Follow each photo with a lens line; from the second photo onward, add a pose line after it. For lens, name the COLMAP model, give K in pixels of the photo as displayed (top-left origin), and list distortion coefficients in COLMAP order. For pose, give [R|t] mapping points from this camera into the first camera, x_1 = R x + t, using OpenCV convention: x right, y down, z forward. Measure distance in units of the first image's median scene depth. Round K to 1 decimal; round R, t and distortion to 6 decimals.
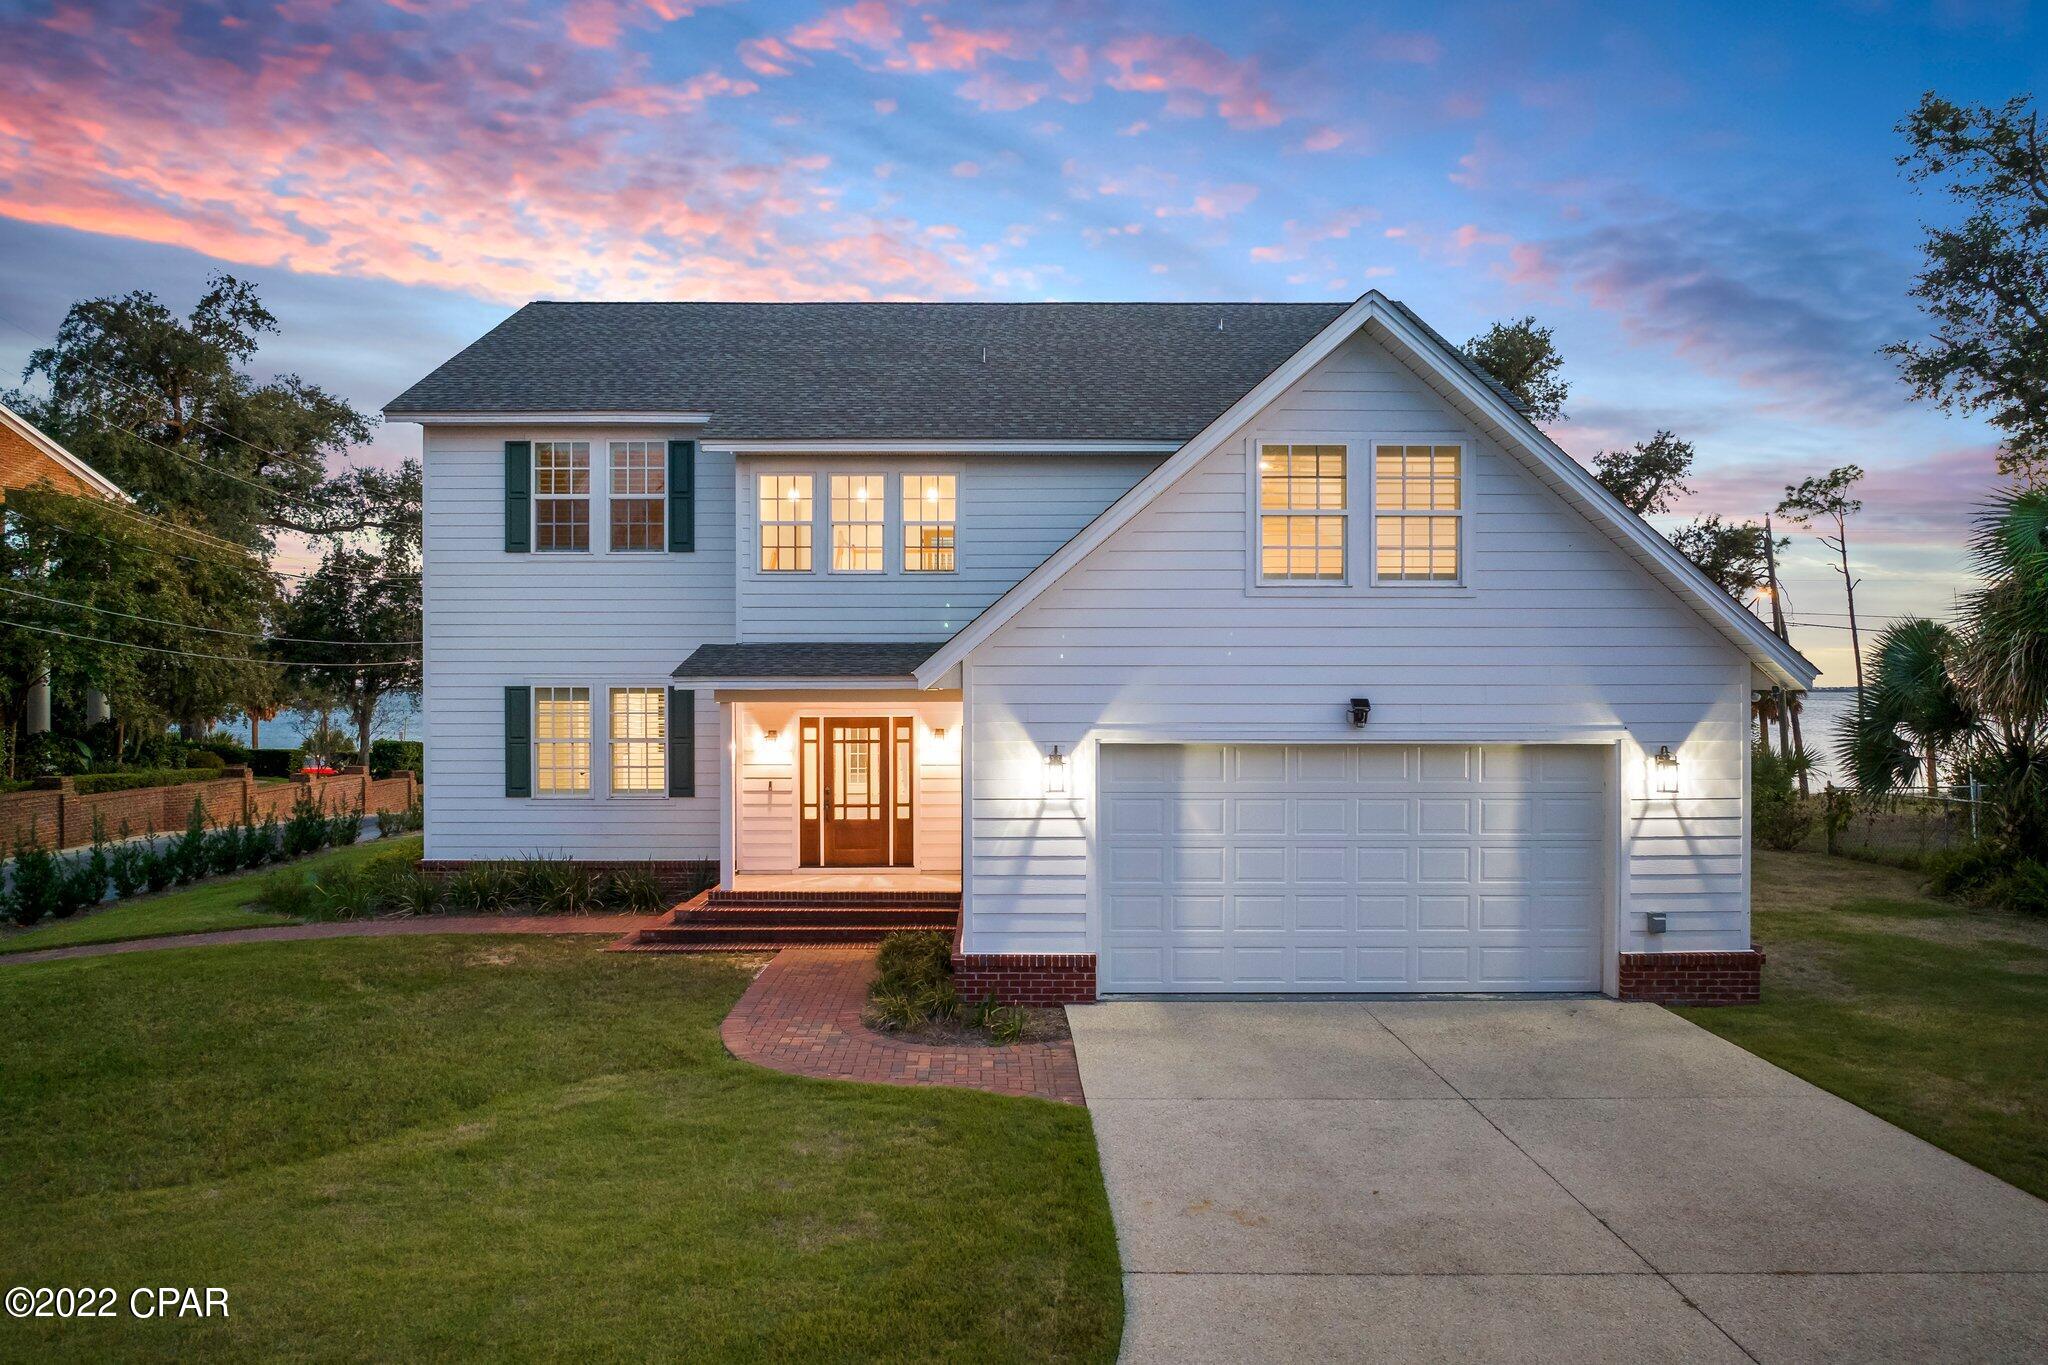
lens RADIAL K [[1541.8, 0, 1081.4], [0, 1541.8, 685.0], [0, 0, 1]] dist [-0.031464, -0.000999]
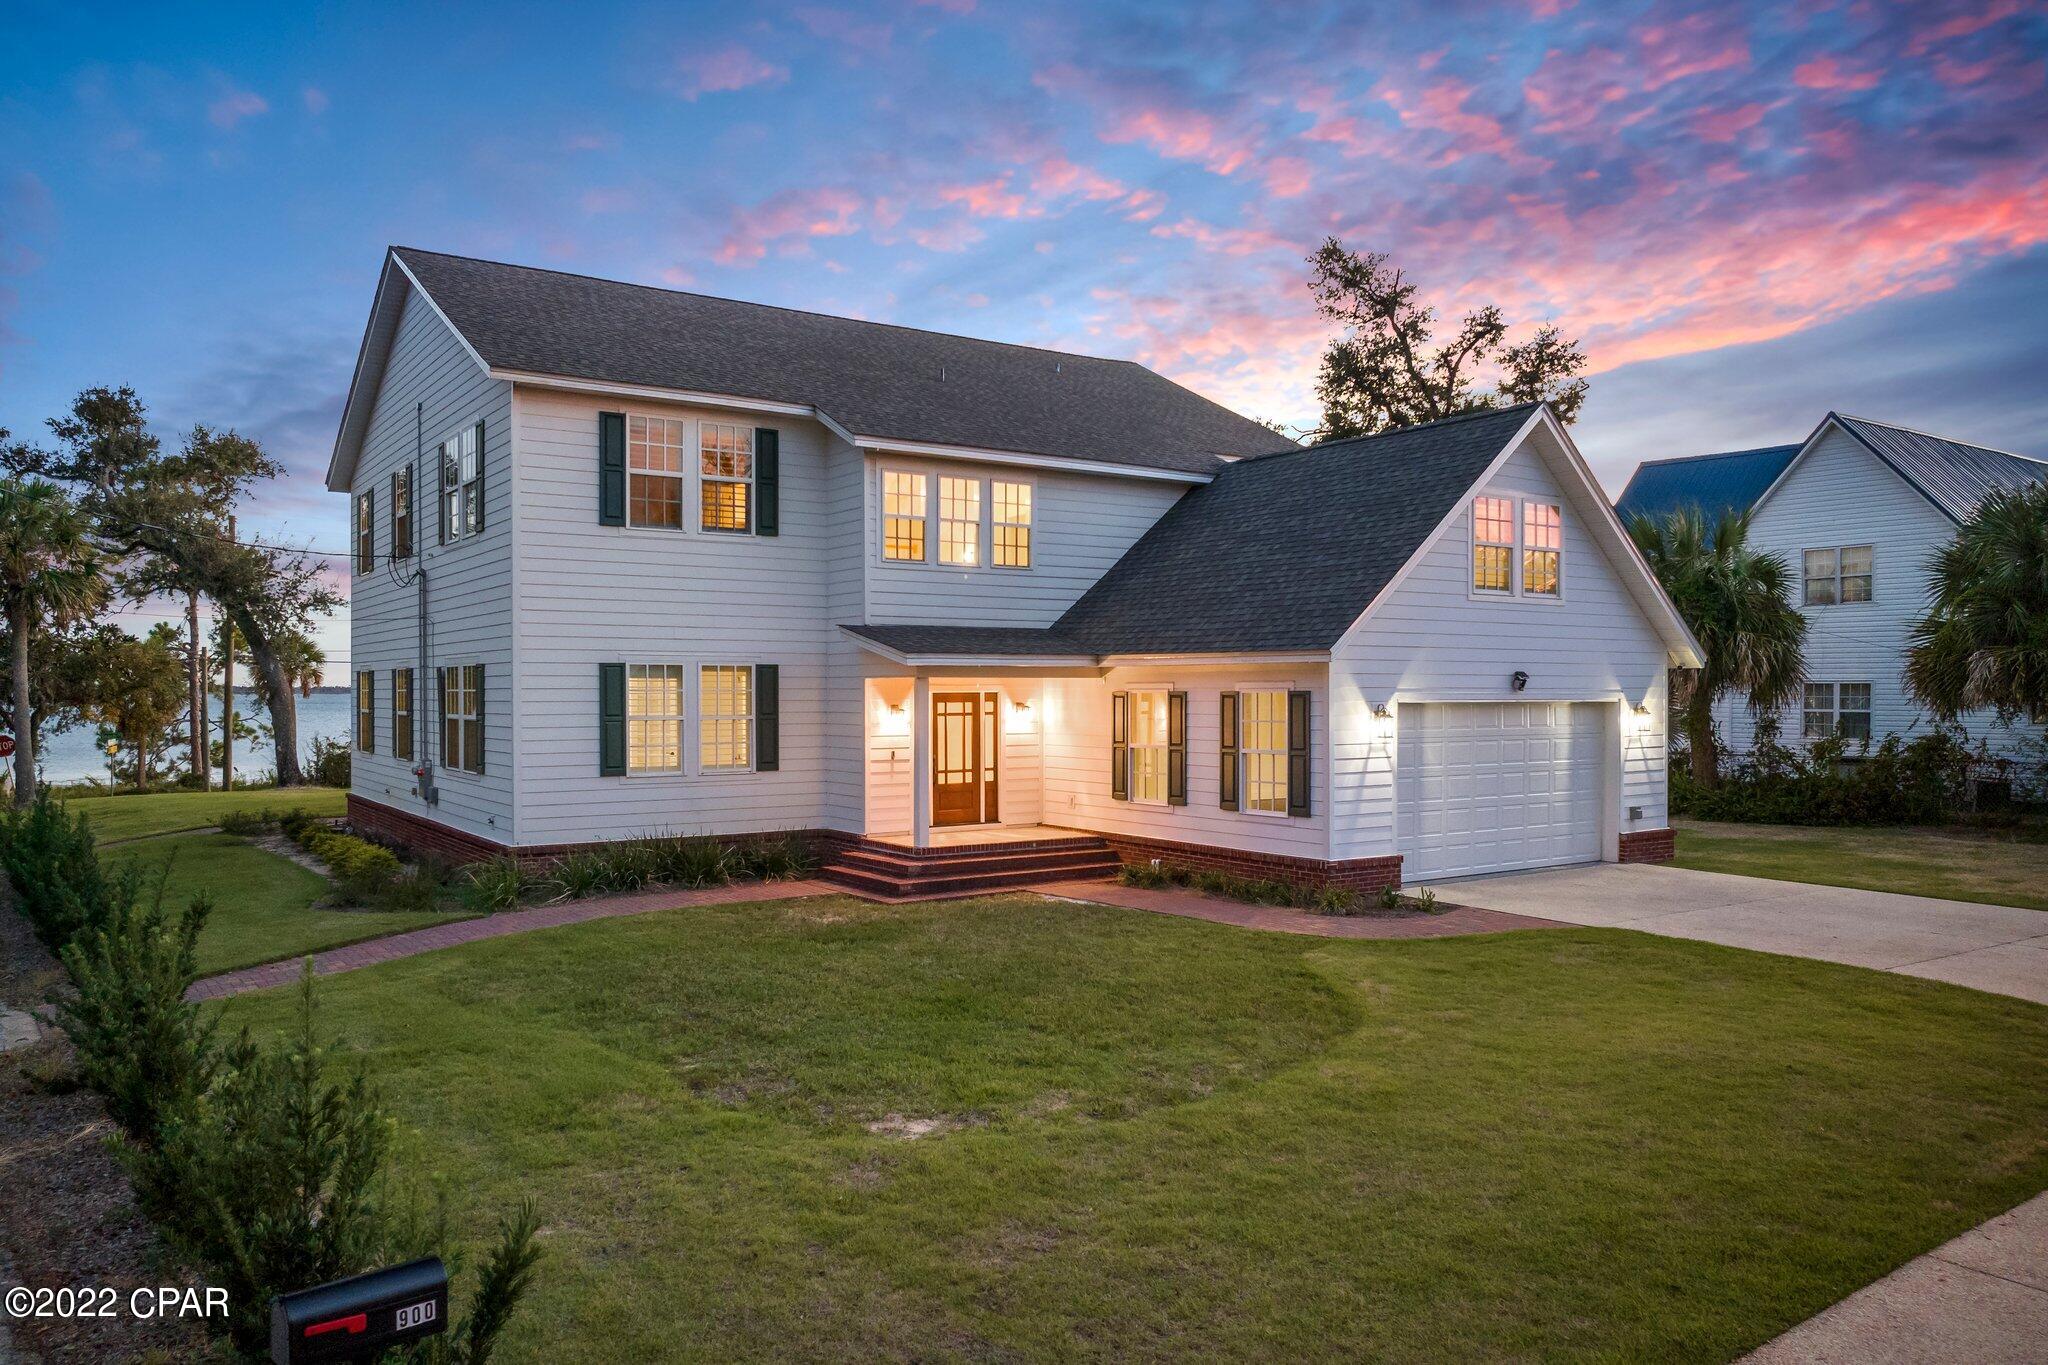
lens RADIAL K [[1541.8, 0, 1081.4], [0, 1541.8, 685.0], [0, 0, 1]] dist [-0.031464, -0.000999]
pose [[0.807295, 0.001642, 0.590146, -0.737693], [-0.000173, 0.999997, -0.002546, 0.018139], [-0.590148, 0.001954, 0.807293, 0.034696]]
